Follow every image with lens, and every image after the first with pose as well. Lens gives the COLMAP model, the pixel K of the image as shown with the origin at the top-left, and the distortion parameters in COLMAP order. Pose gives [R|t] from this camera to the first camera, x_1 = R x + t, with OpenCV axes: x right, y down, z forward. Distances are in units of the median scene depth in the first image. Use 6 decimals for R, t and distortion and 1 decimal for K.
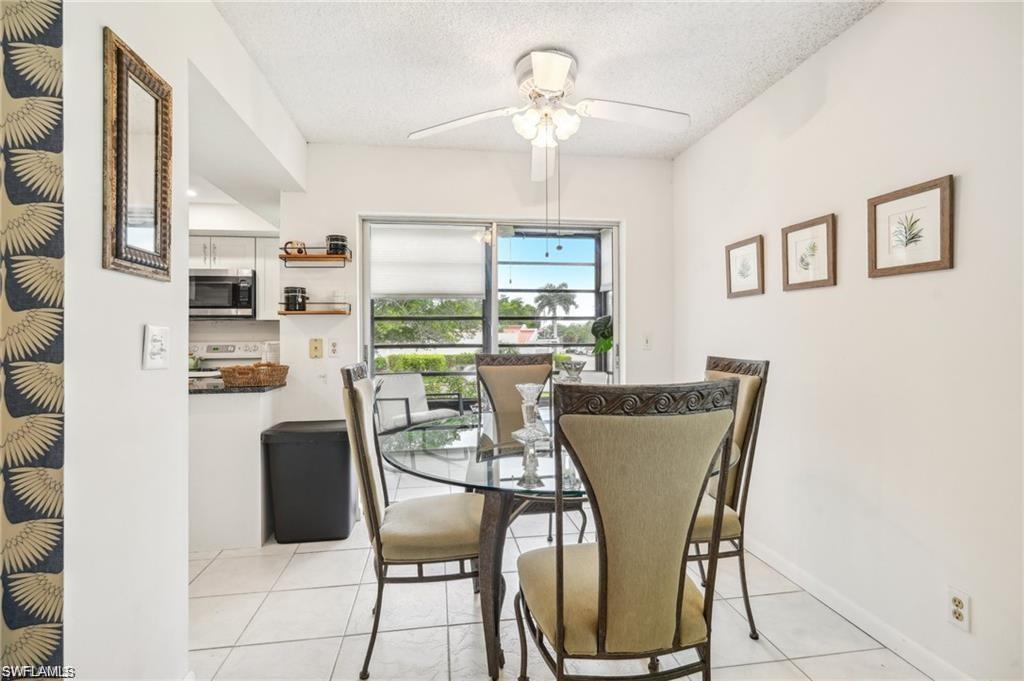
lens RADIAL K [[471.8, 0, 512.0], [0, 471.8, 340.5], [0, 0, 1]] dist [0.001519, 0.000227]
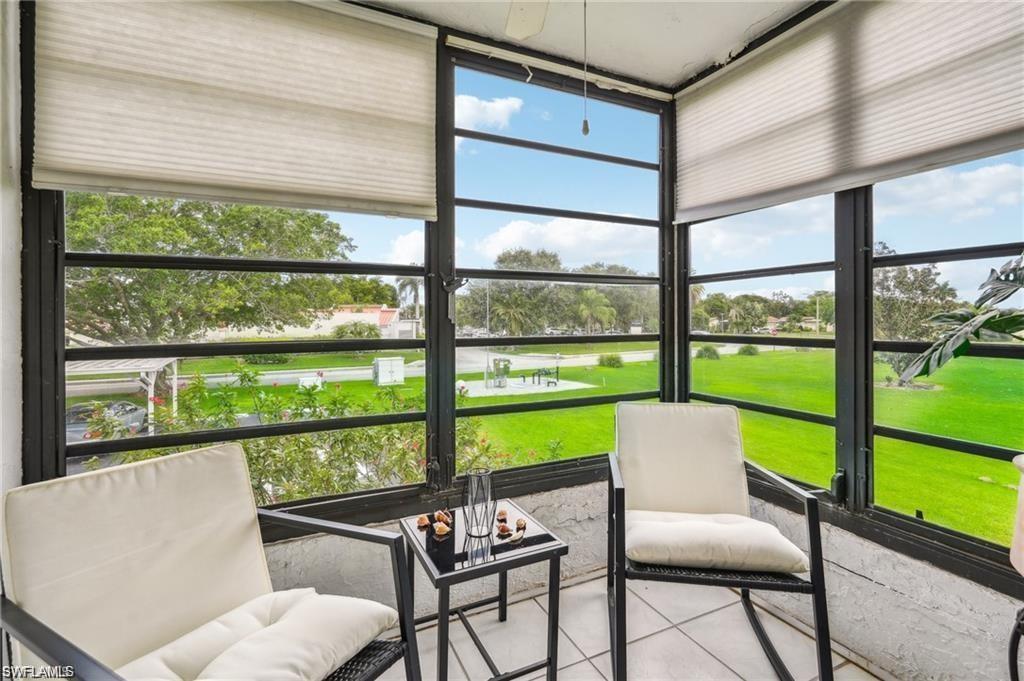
lens RADIAL K [[469.0, 0, 511.9], [0, 469.0, 326.2], [0, 0, 1]] dist [-0.003746, -0.000298]
pose [[0.957088, -0.003997, 0.289769, -0.244281], [0.000700, 0.999934, 0.011481, -0.019503], [-0.289796, -0.010785, 0.957028, 1.436708]]
